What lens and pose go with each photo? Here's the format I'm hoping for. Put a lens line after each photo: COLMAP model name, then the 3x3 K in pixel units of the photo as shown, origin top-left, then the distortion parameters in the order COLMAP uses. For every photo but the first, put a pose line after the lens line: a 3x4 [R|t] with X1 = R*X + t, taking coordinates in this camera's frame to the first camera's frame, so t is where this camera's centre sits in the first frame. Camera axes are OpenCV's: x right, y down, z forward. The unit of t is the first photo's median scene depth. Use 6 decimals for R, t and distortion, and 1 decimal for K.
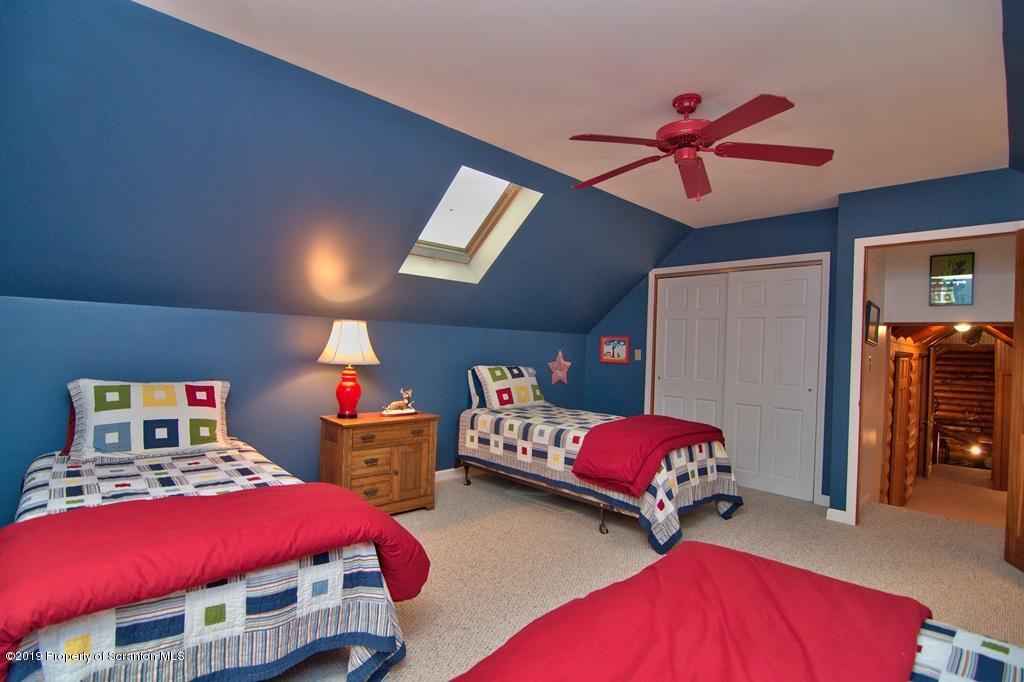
lens RADIAL K [[486.6, 0, 508.9], [0, 486.6, 346.0], [0, 0, 1]] dist [-0.004107, -0.011799]
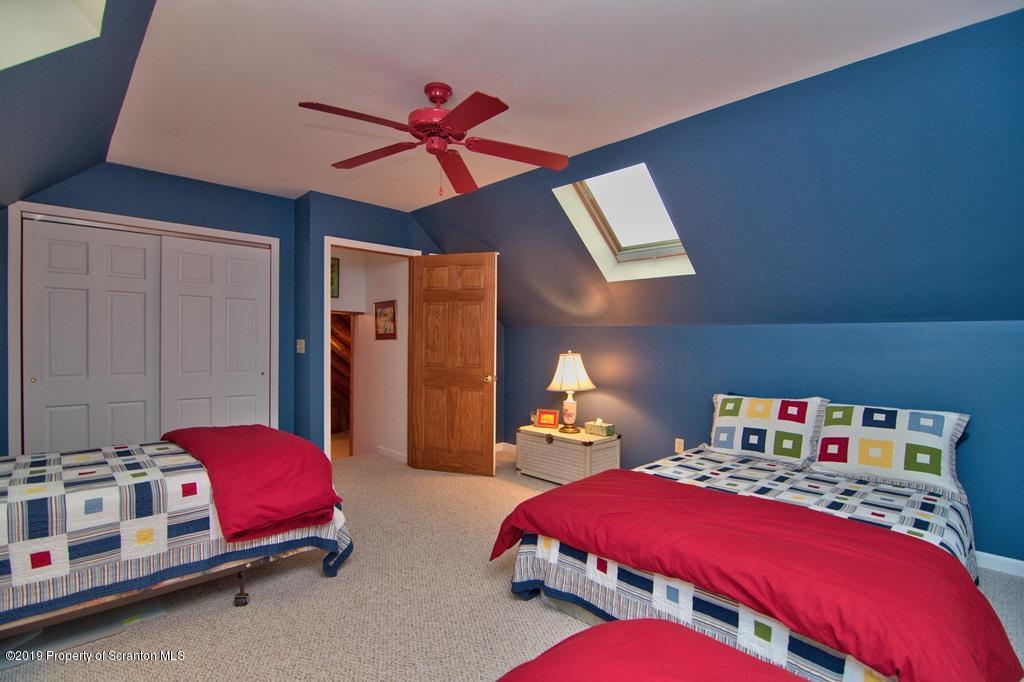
lens RADIAL K [[486.6, 0, 508.9], [0, 486.6, 346.0], [0, 0, 1]] dist [-0.004107, -0.011799]
pose [[-0.005037, -0.040232, 0.999178, -0.451460], [-0.011430, 0.999127, 0.040172, -0.014838], [-0.999922, -0.011218, -0.005493, 0.589603]]
